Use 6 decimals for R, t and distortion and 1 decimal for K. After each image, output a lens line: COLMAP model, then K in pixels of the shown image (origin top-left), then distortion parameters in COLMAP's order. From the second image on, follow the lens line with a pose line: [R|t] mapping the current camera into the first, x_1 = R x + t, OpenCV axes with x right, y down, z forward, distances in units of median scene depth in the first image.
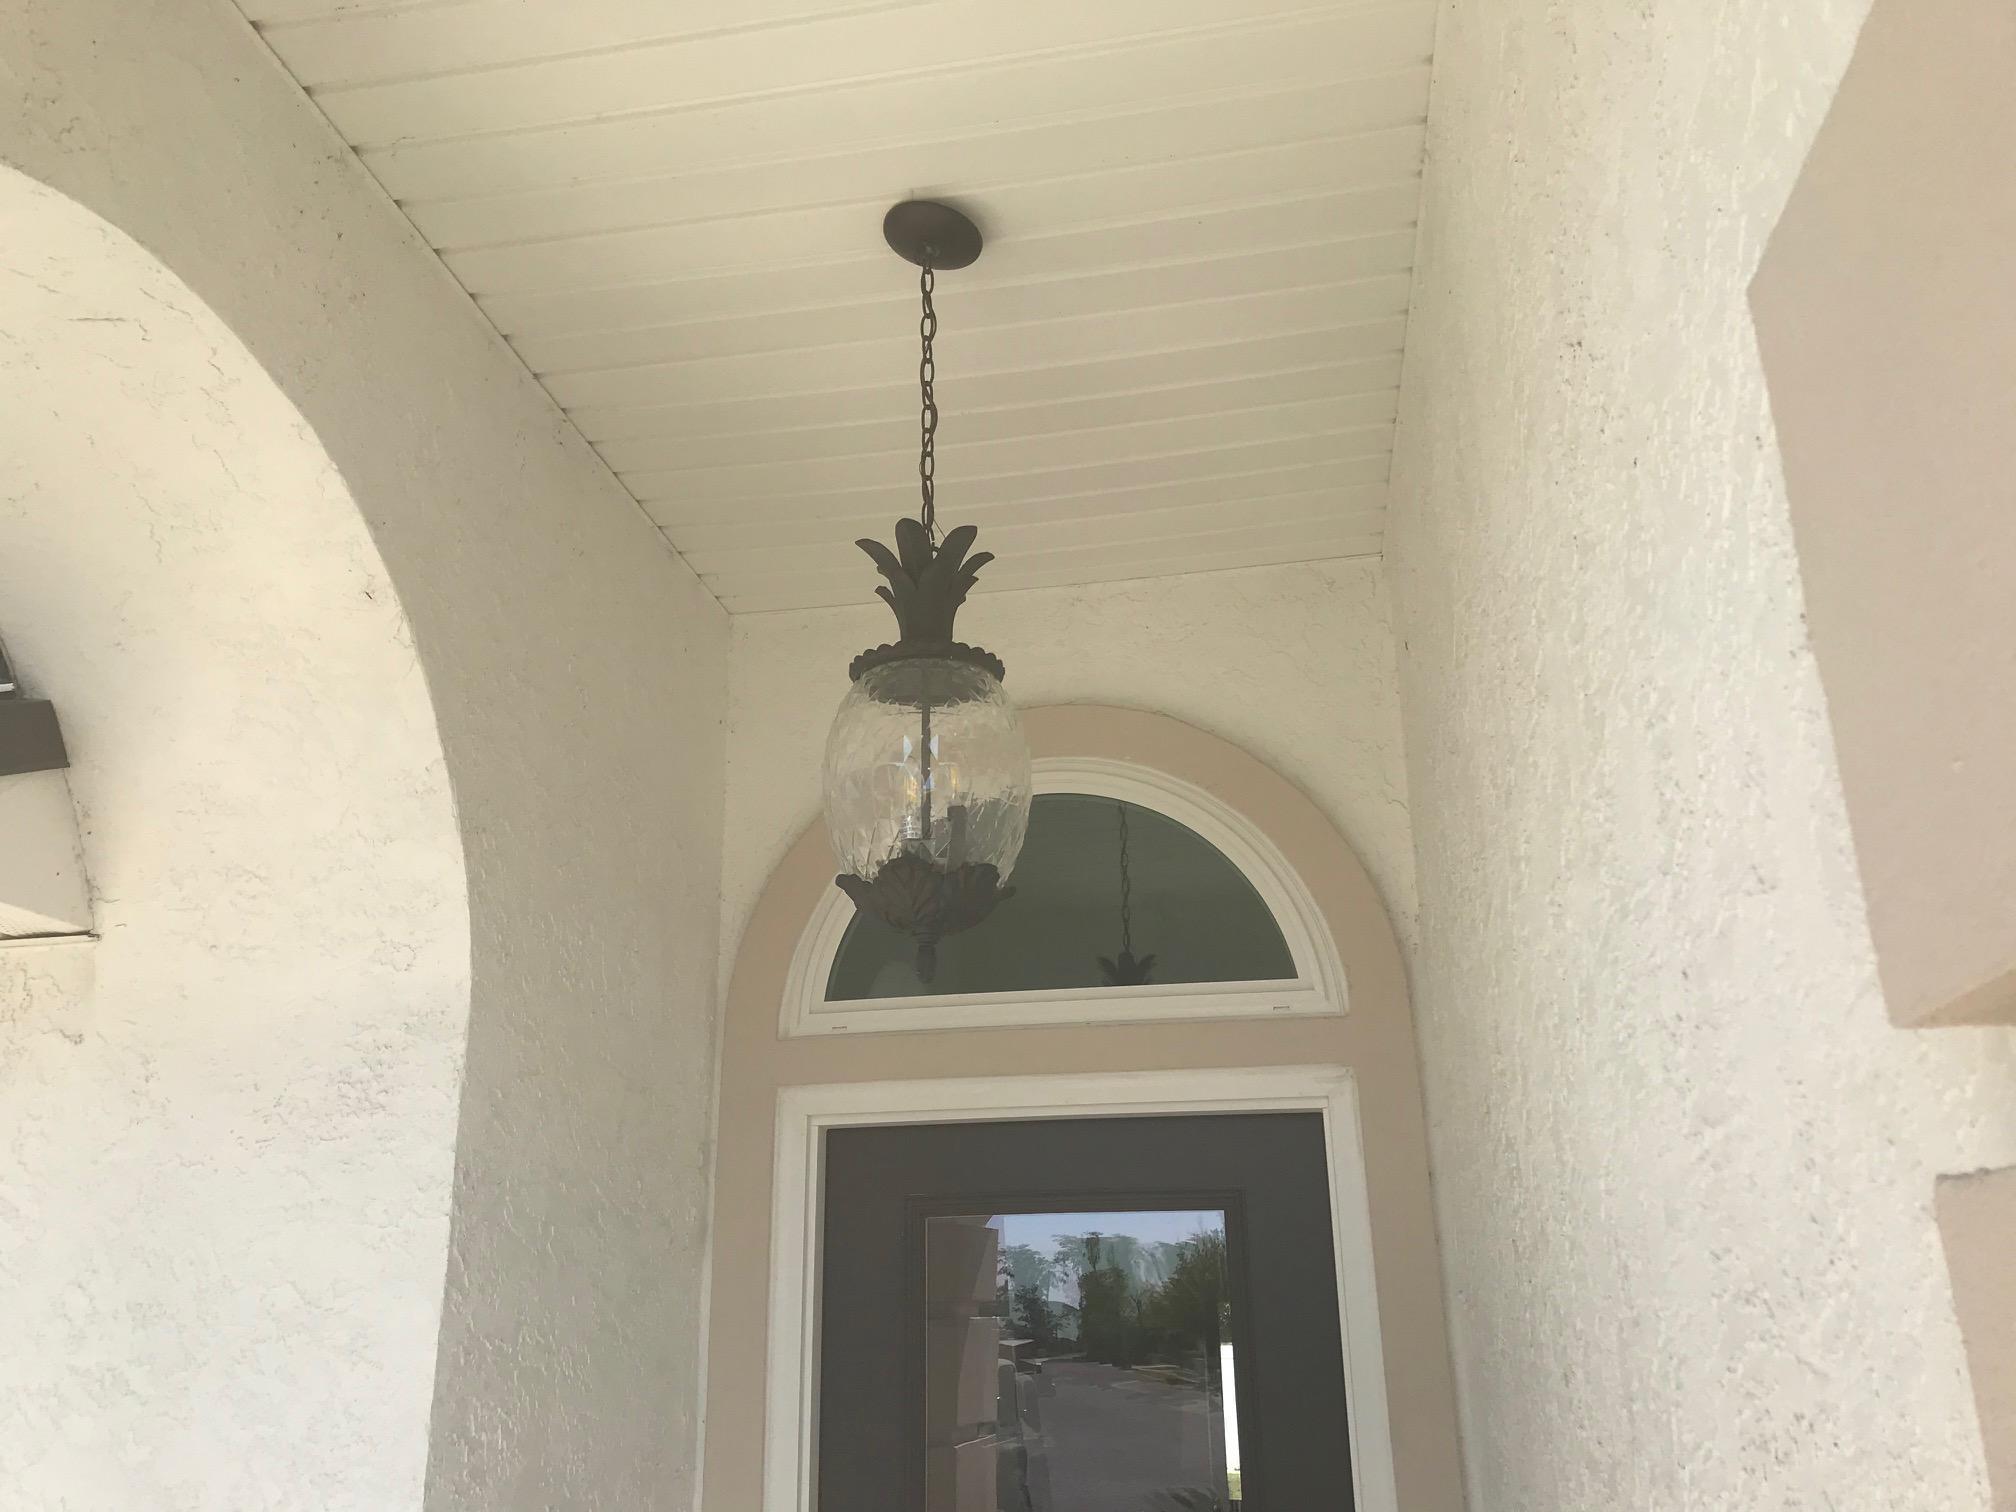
lens RADIAL K [[1593.1, 0, 1008.0], [0, 1593.1, 756.0], [0, 0, 1]] dist [0.119846, -0.129513]
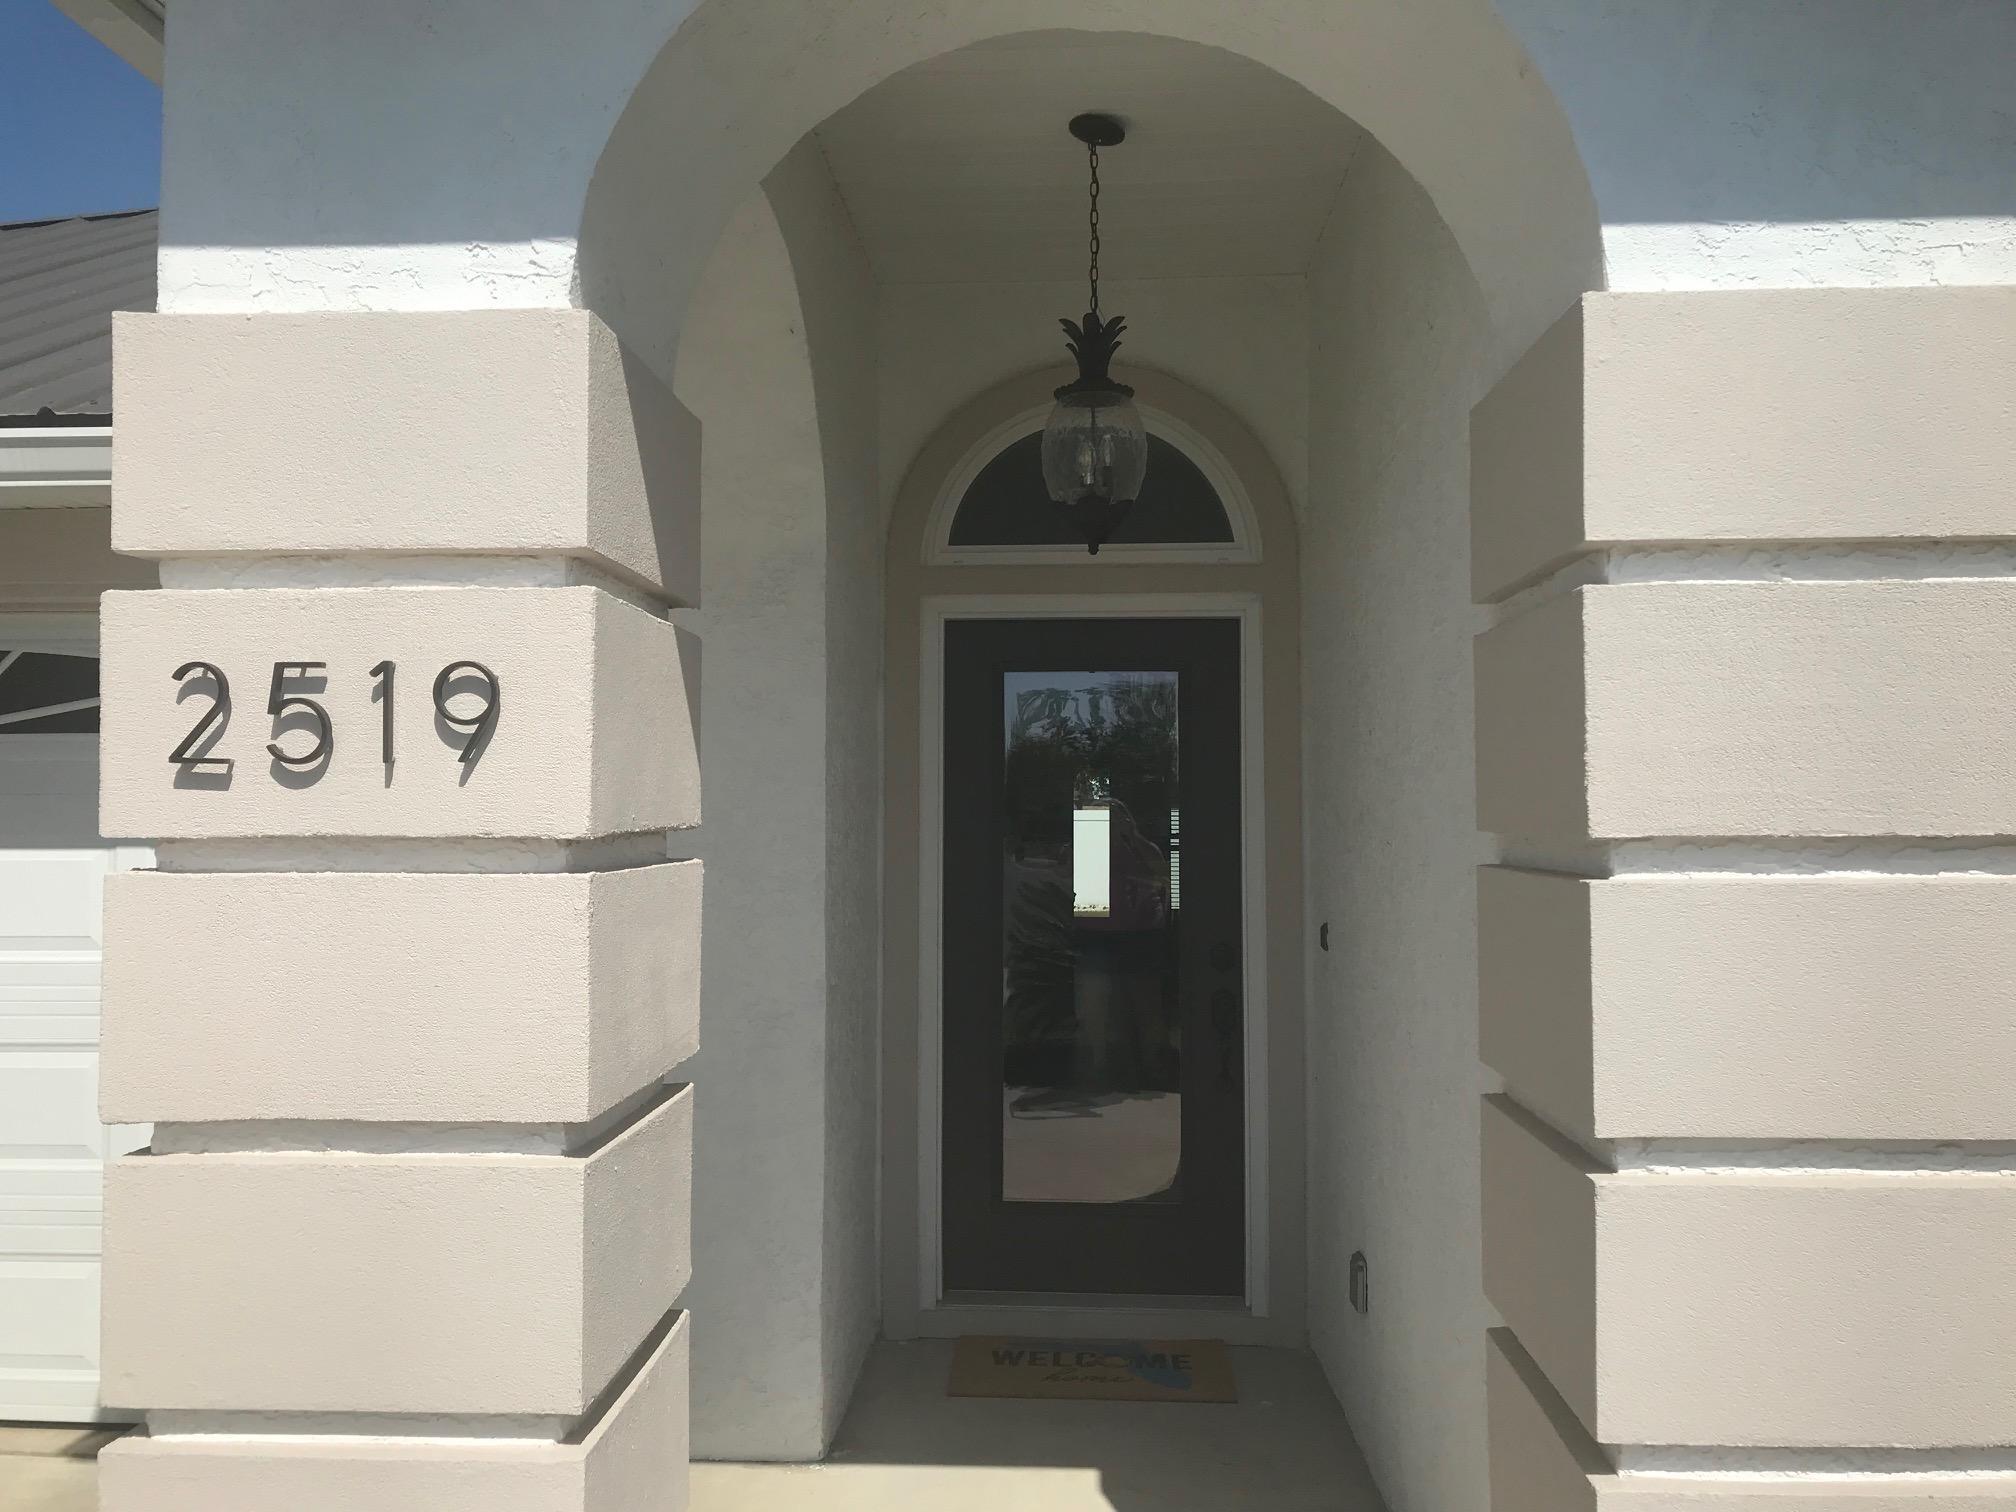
lens RADIAL K [[1613.0, 0, 1008.0], [0, 1613.0, 756.0], [0, 0, 1]] dist [0.000096, -0.007198]
pose [[0.993038, 0.017797, 0.116444, -0.272661], [-0.052067, 0.953029, 0.298369, -0.153717], [-0.105664, -0.302354, 0.947321, -0.713086]]
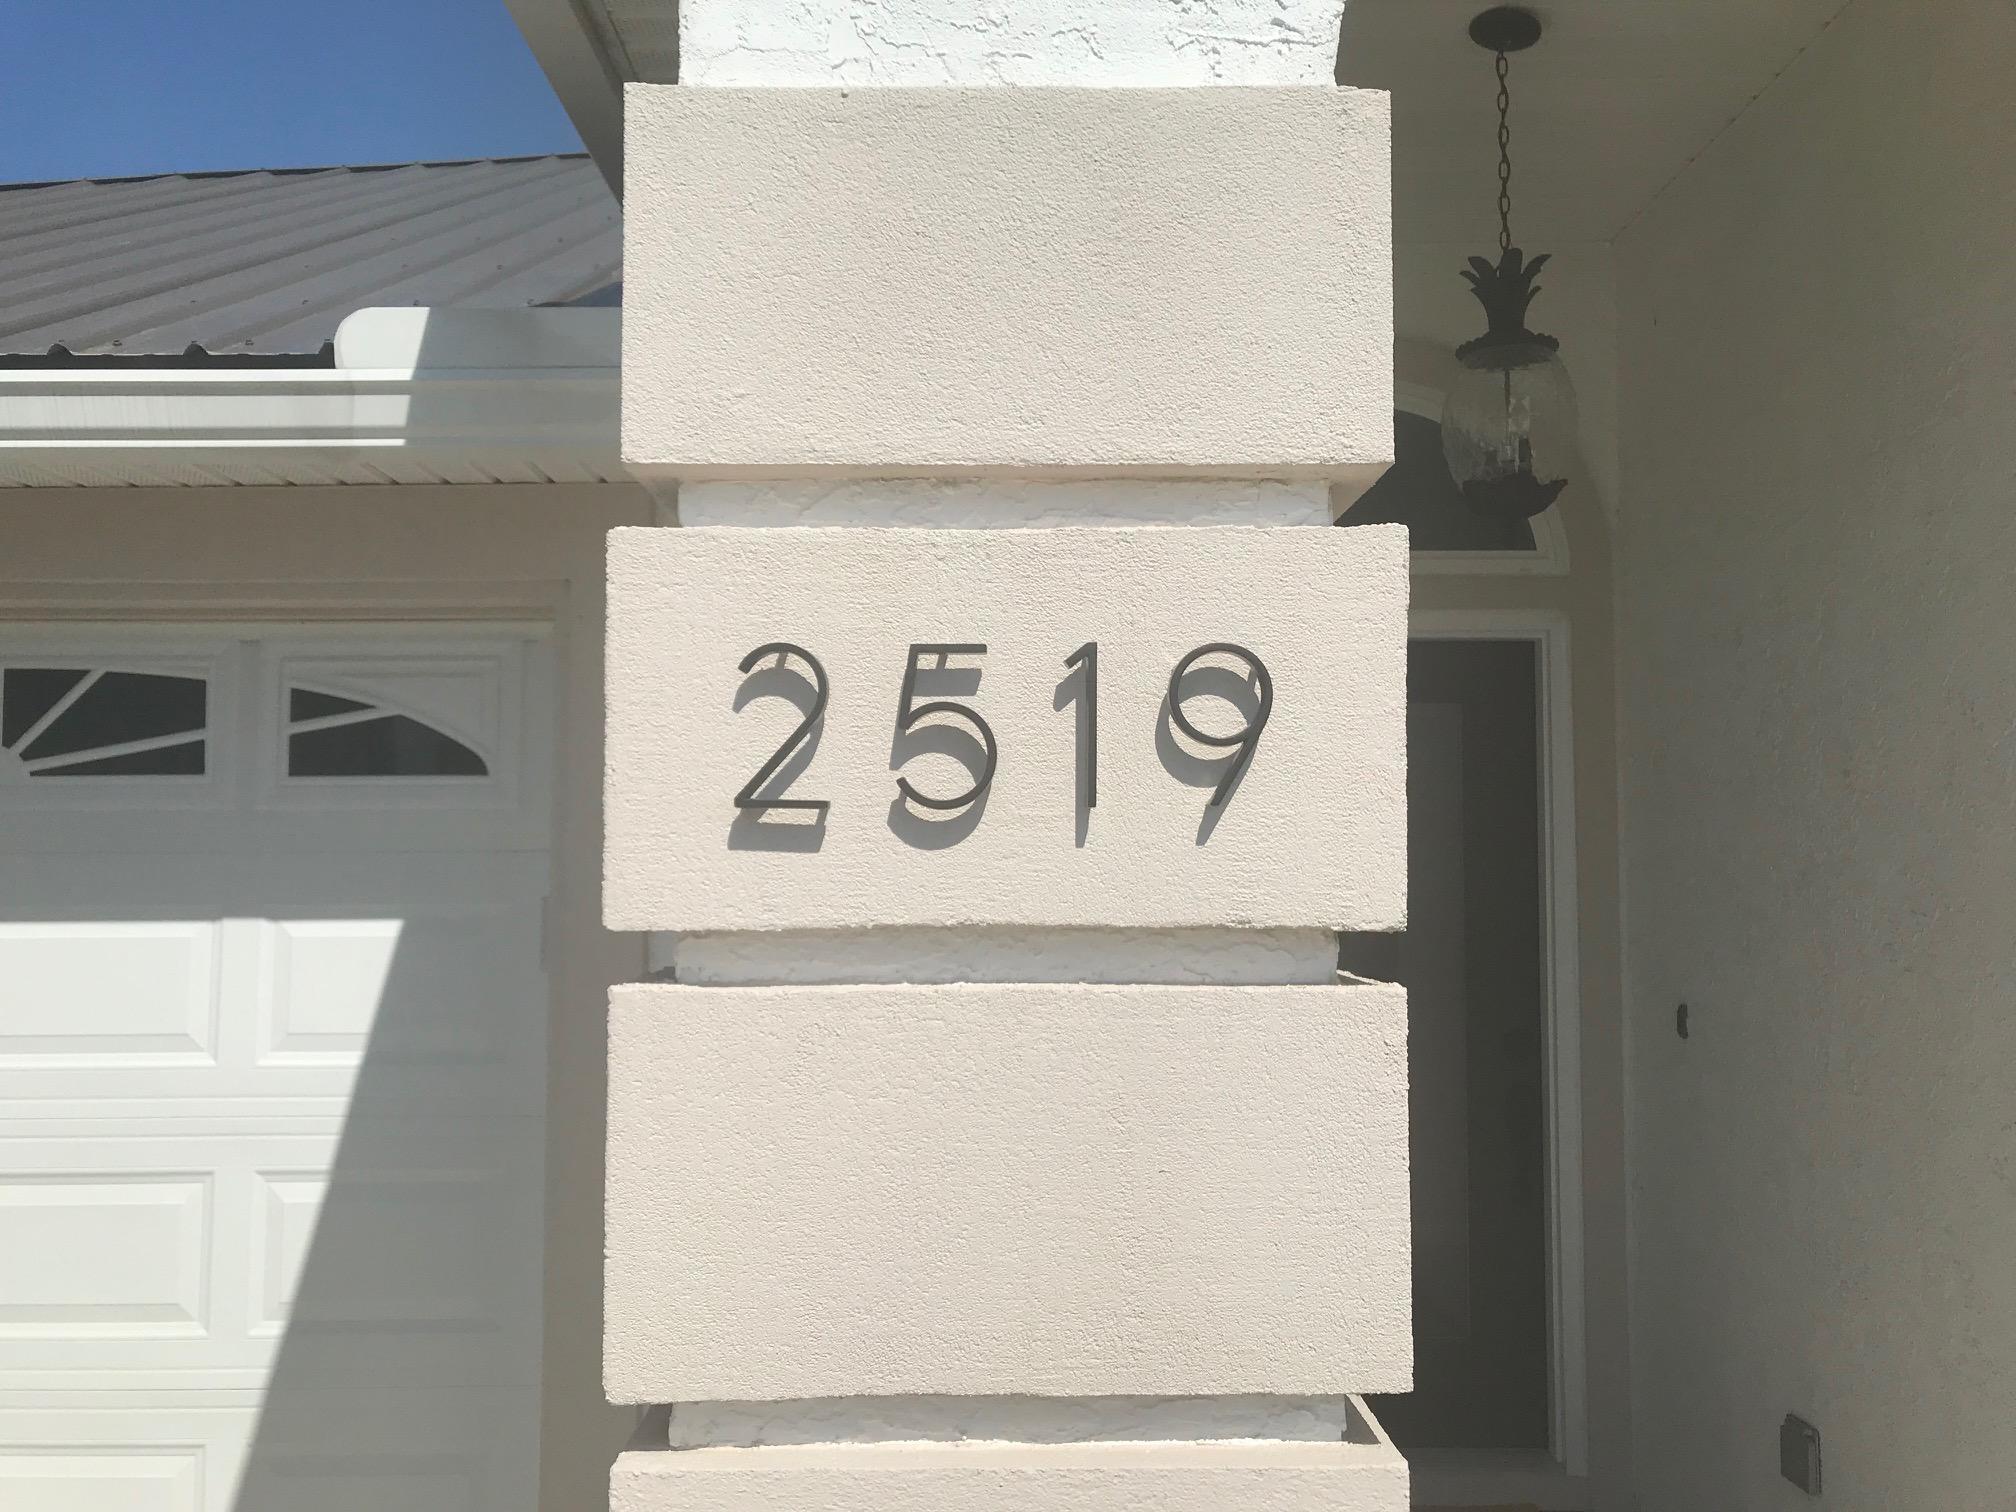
lens RADIAL K [[1646.8, 0, 1008.0], [0, 1646.8, 756.0], [0, 0, 1]] dist [0.060707, -0.152701]
pose [[0.987100, 0.022420, 0.158527, -0.565433], [-0.064728, 0.961504, 0.267057, -0.052368], [-0.146437, -0.273874, 0.950552, -0.419700]]
